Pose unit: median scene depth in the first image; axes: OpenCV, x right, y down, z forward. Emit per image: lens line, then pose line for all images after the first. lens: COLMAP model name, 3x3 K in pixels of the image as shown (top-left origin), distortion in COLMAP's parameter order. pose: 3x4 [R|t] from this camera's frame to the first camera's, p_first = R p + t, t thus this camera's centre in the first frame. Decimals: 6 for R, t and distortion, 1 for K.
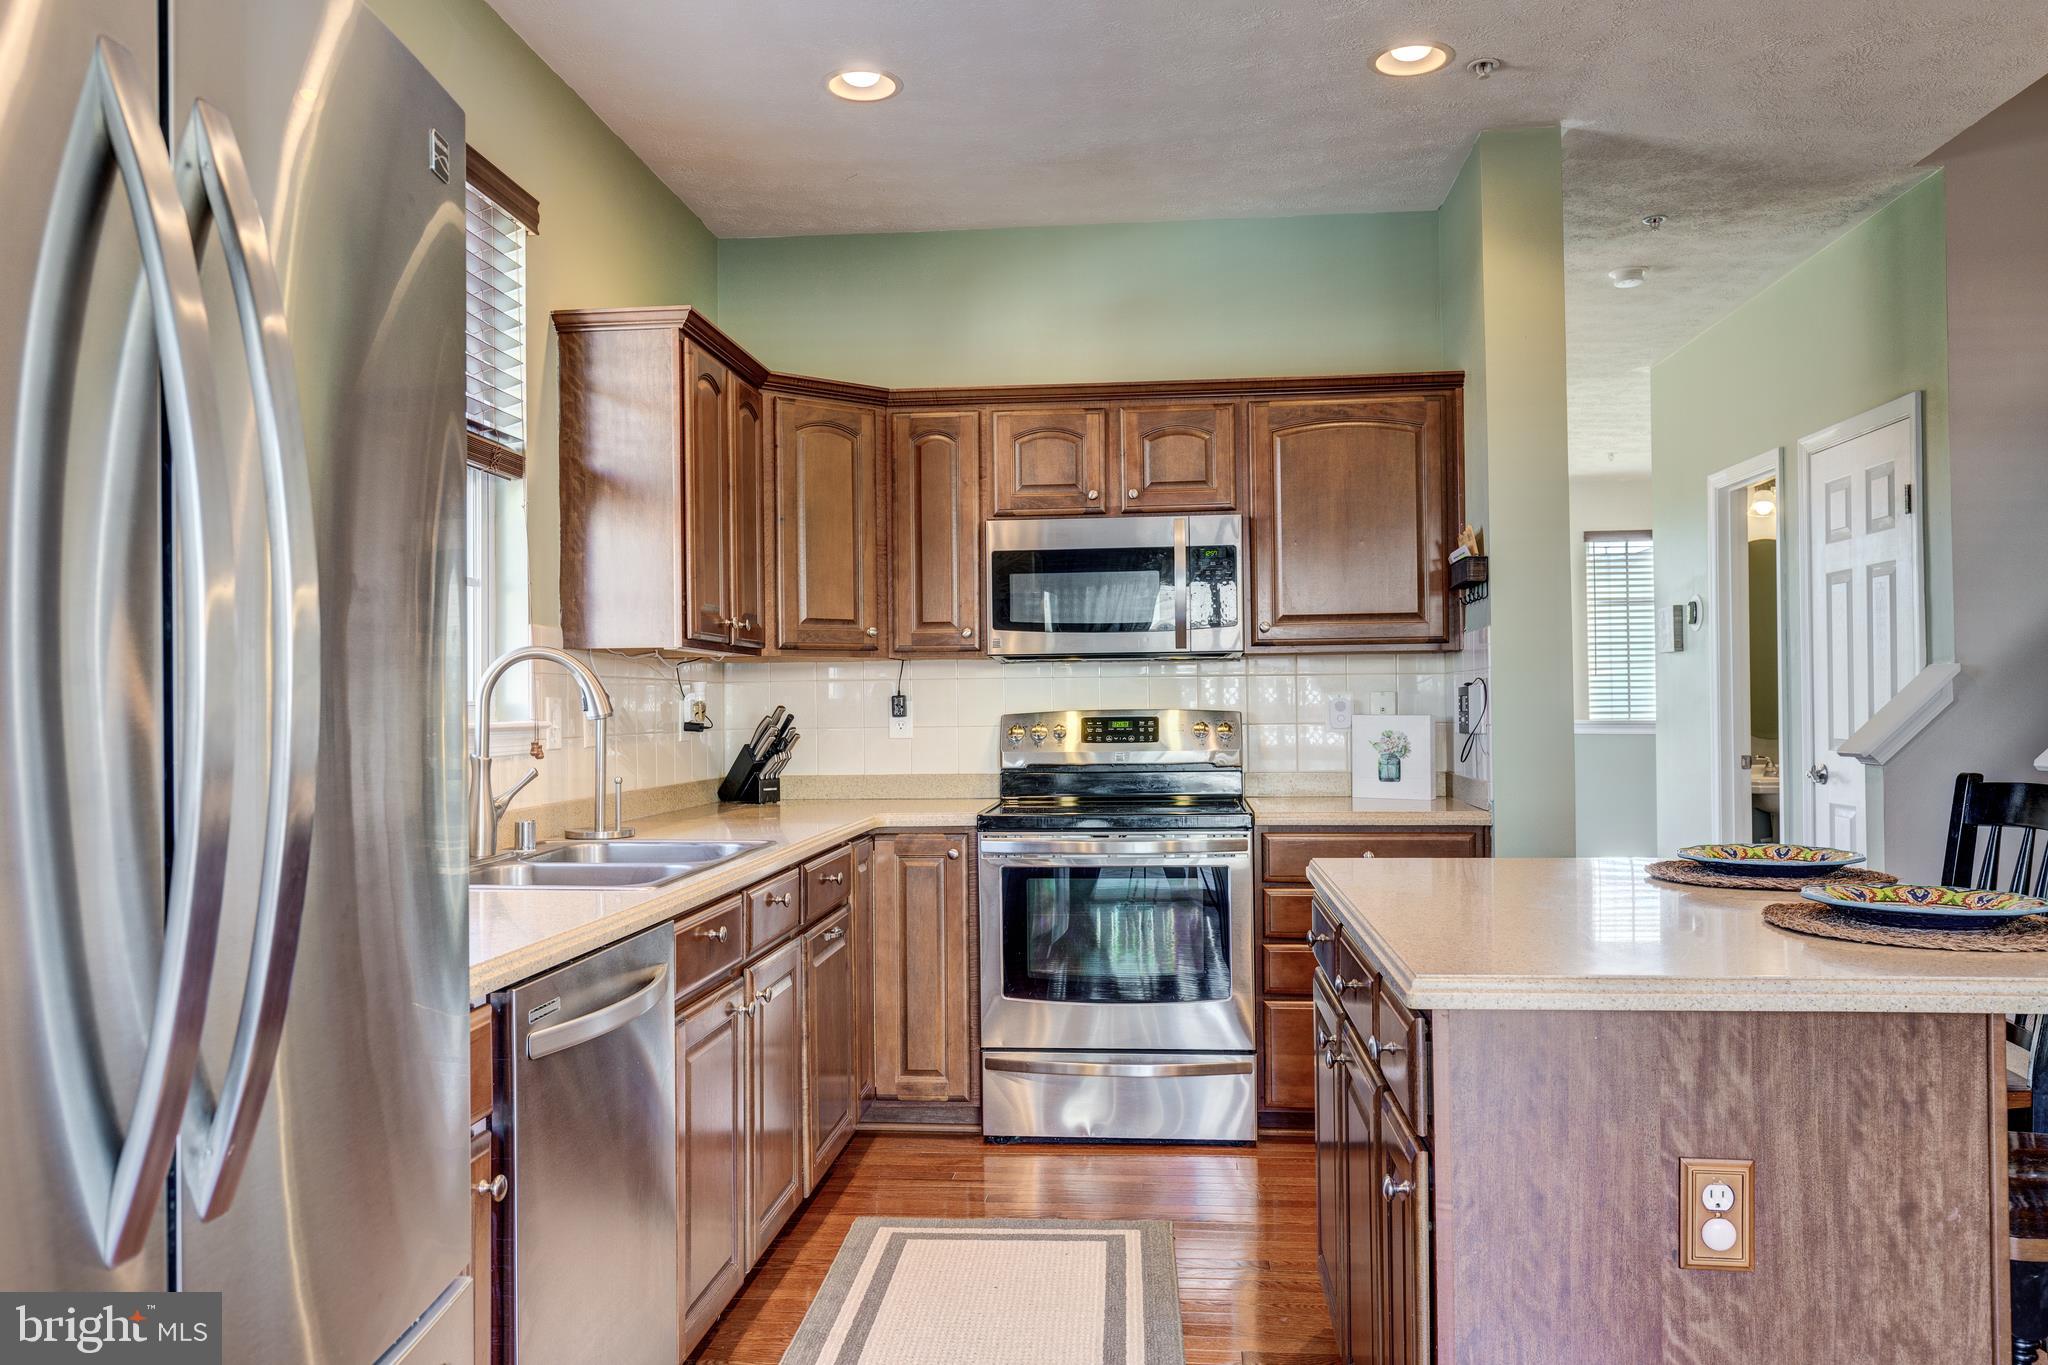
lens RADIAL K [[1484.4, 0, 1031.6], [0, 1484.4, 688.6], [0, 0, 1]] dist [0.000561, -0.001948]
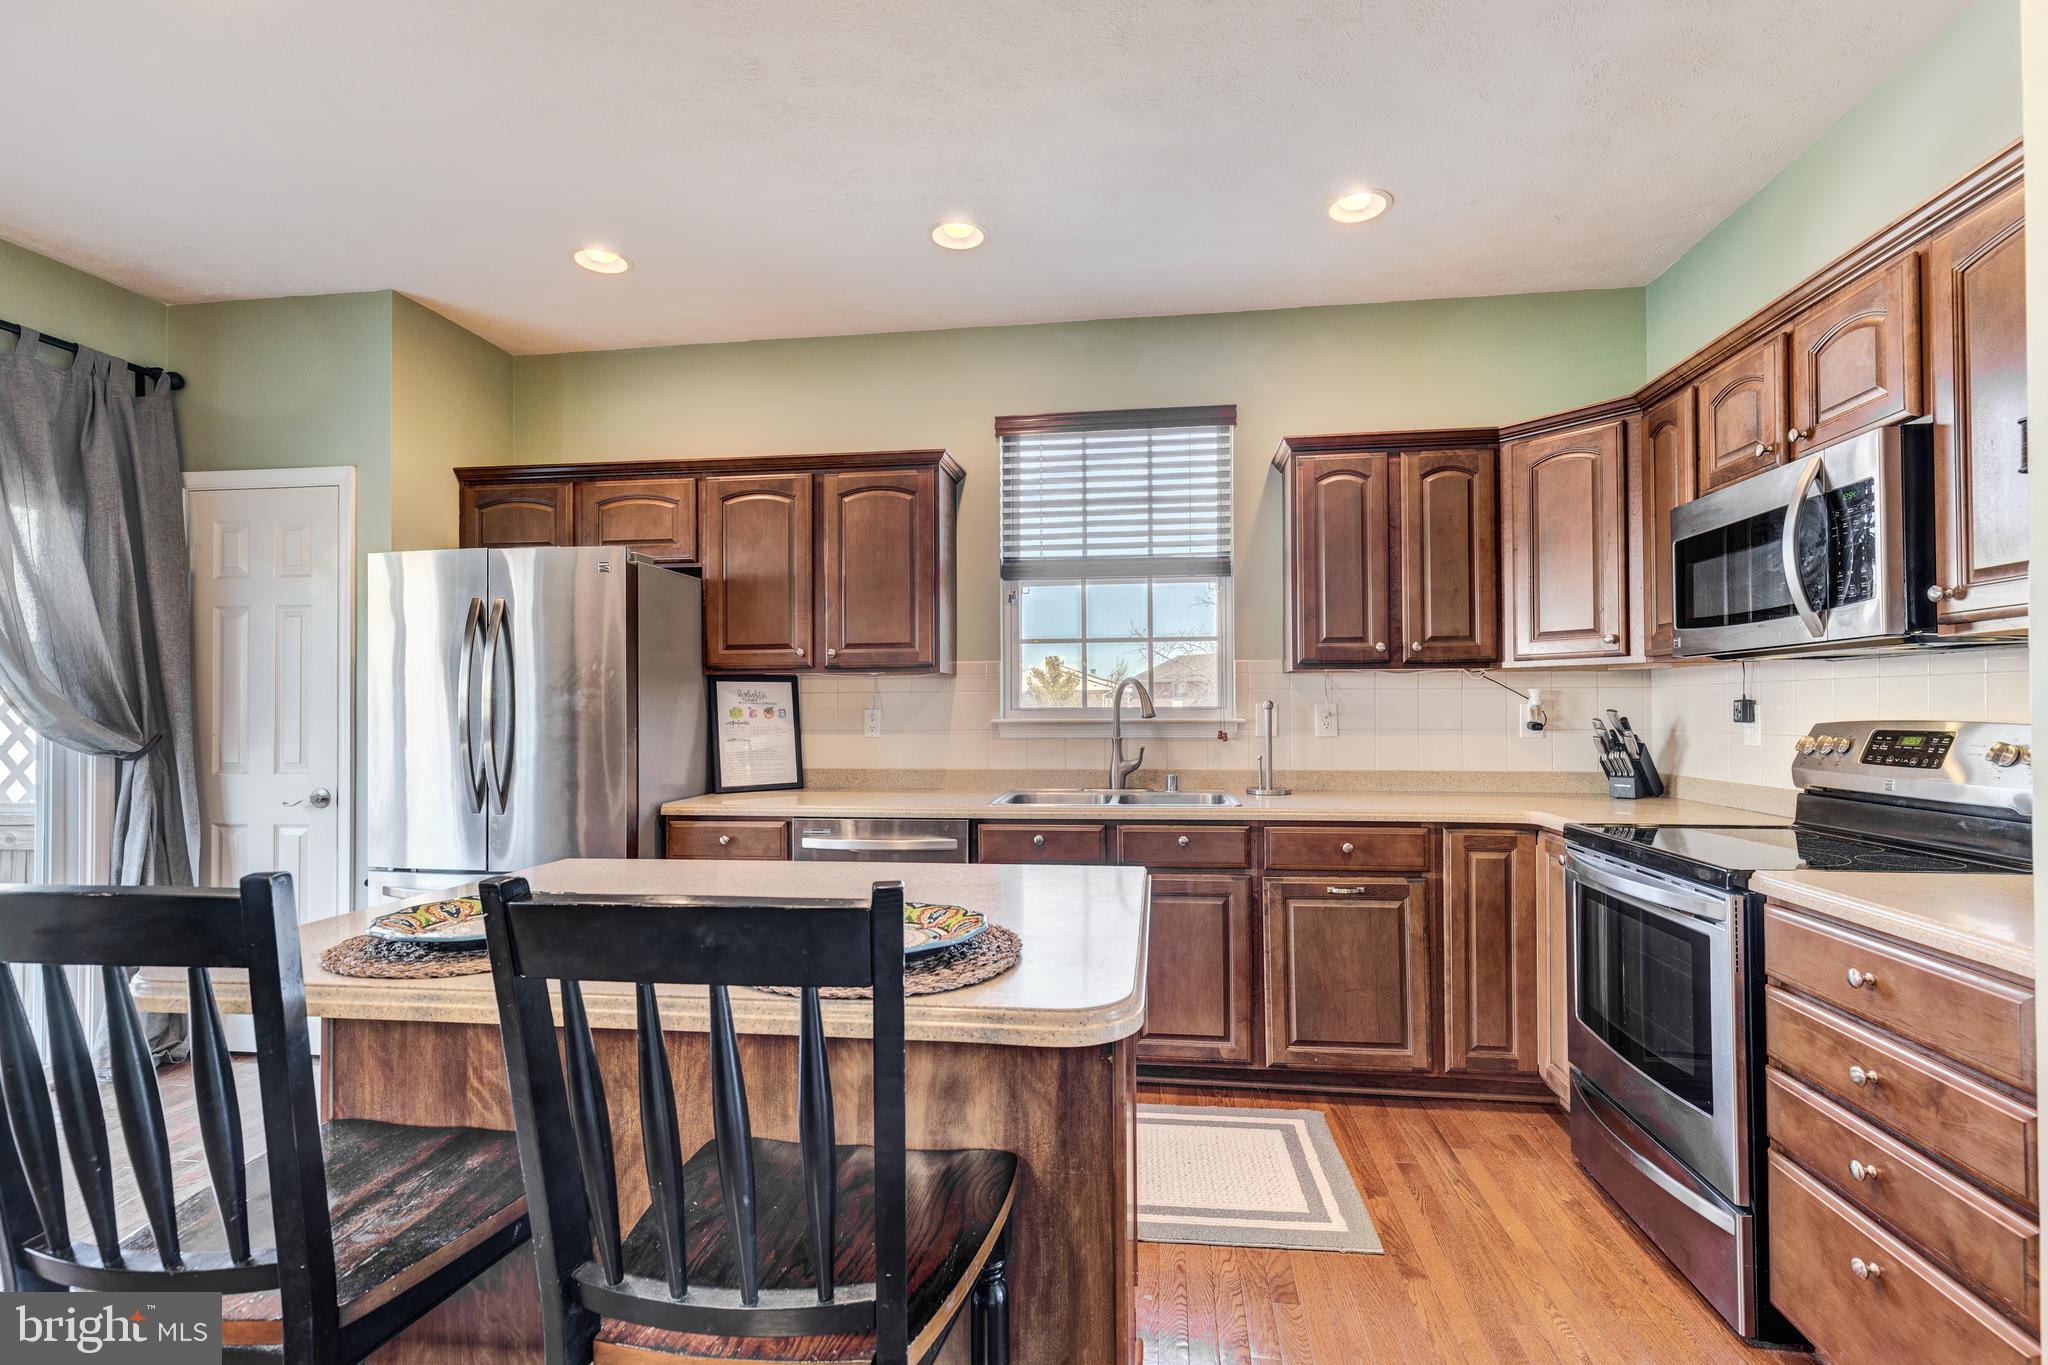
lens RADIAL K [[952.9, 0, 1052.1], [0, 952.9, 692.6], [0, 0, 1]] dist [0.010932, -0.011053]
pose [[-0.041749, -0.005371, -0.999114, 0.616794], [0.015454, 0.999862, -0.006021, -0.003203], [0.999009, -0.015692, -0.041660, 0.694280]]
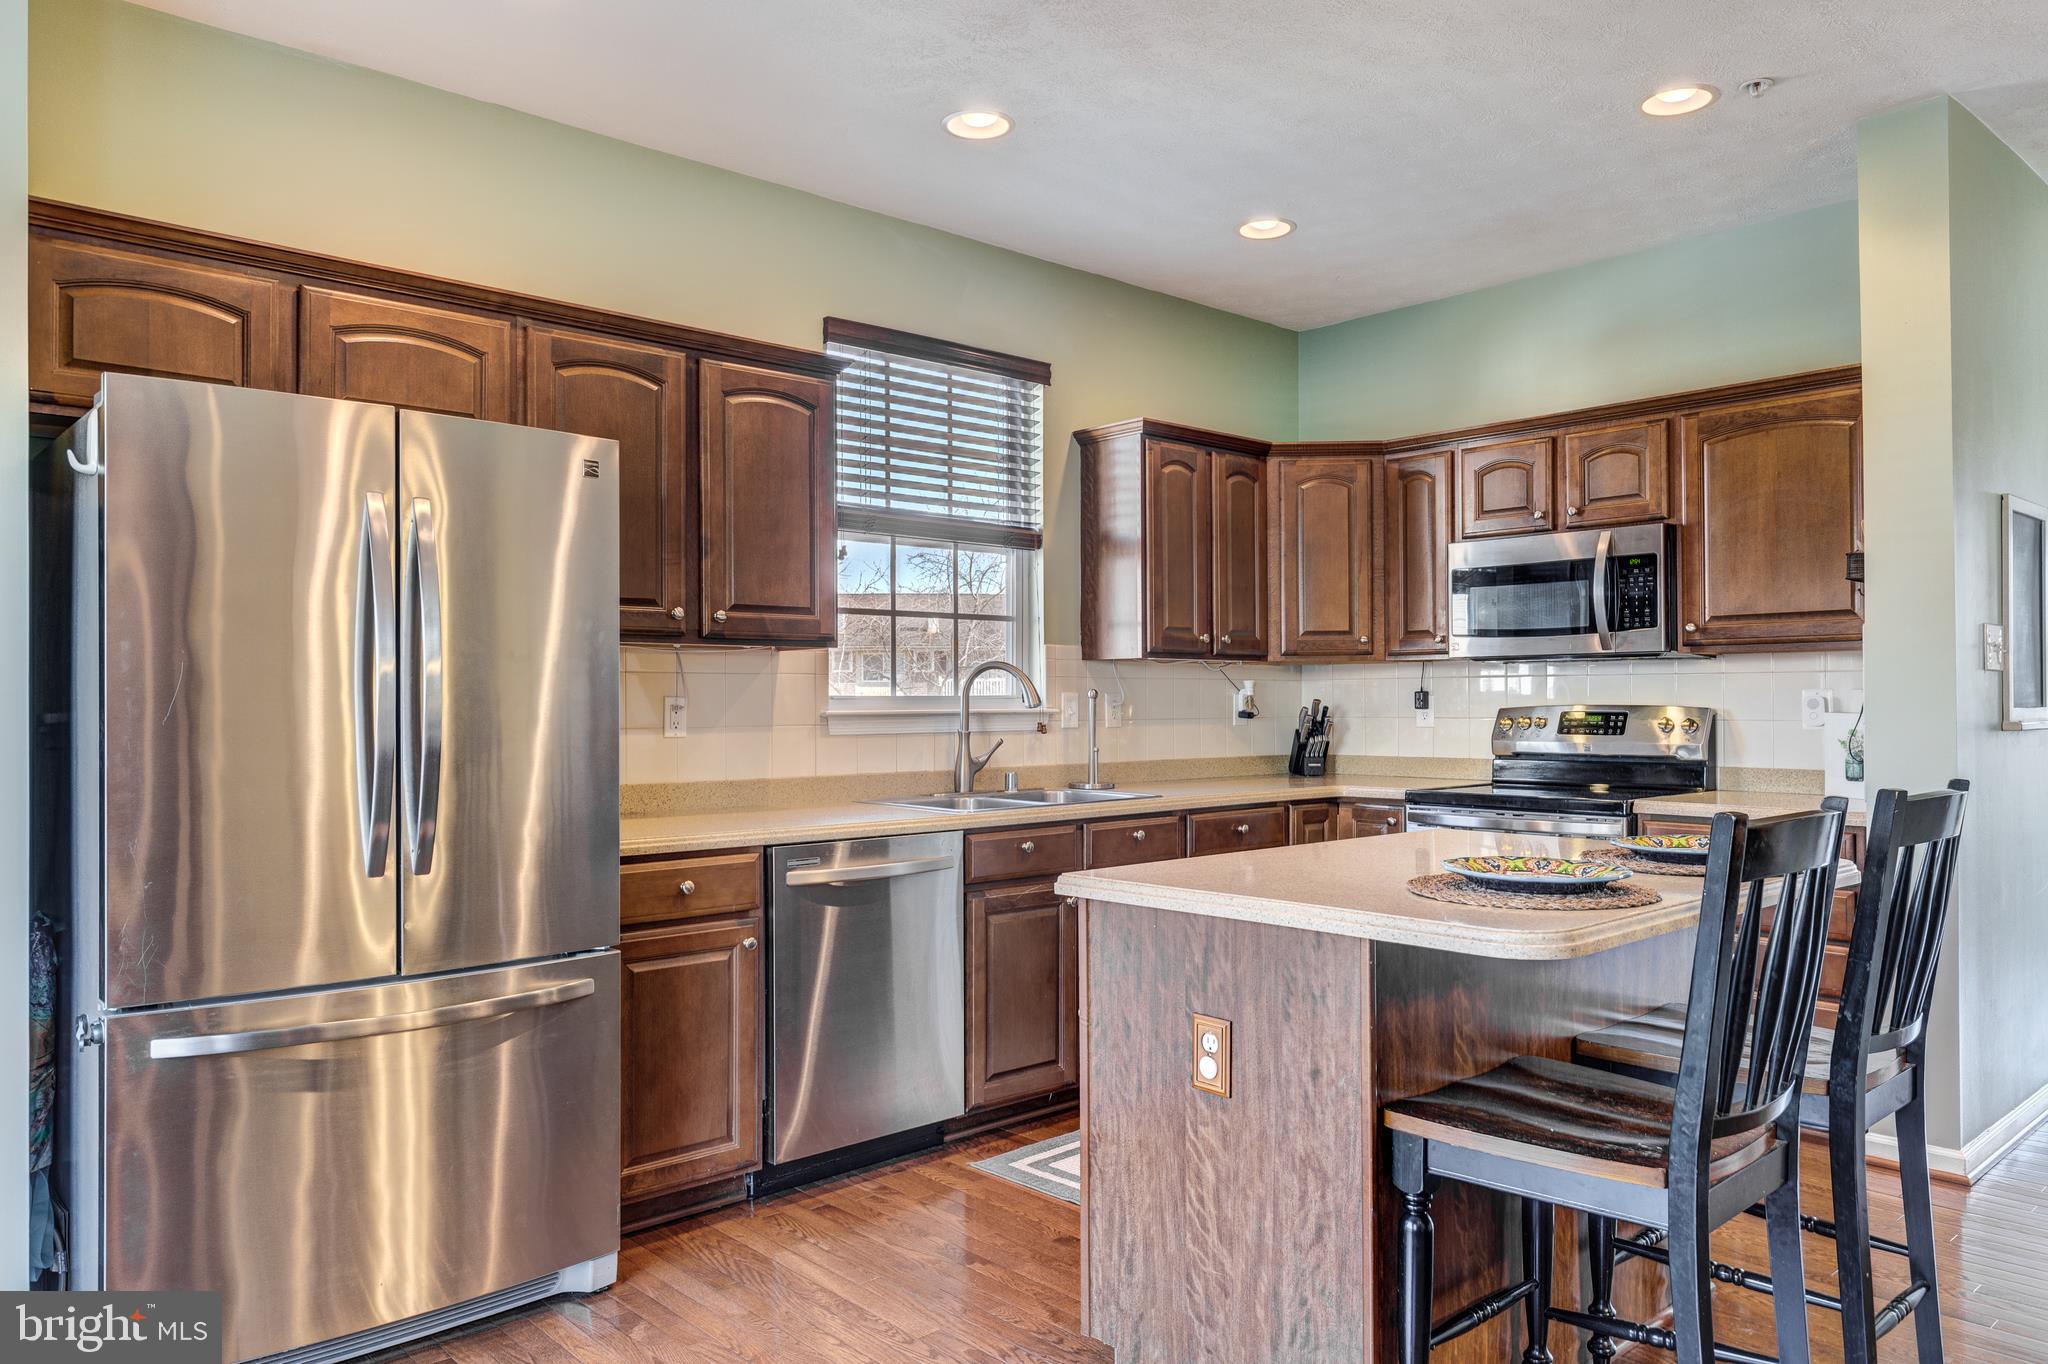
lens RADIAL K [[1417.2, 0, 1058.9], [0, 1417.2, 694.2], [0, 0, 1]] dist [0.002225, -0.000545]
pose [[0.747778, 0.004859, -0.663931, 0.527037], [0.002825, 0.999941, 0.010500, -0.006614], [0.663943, -0.009727, 0.747720, -0.057805]]
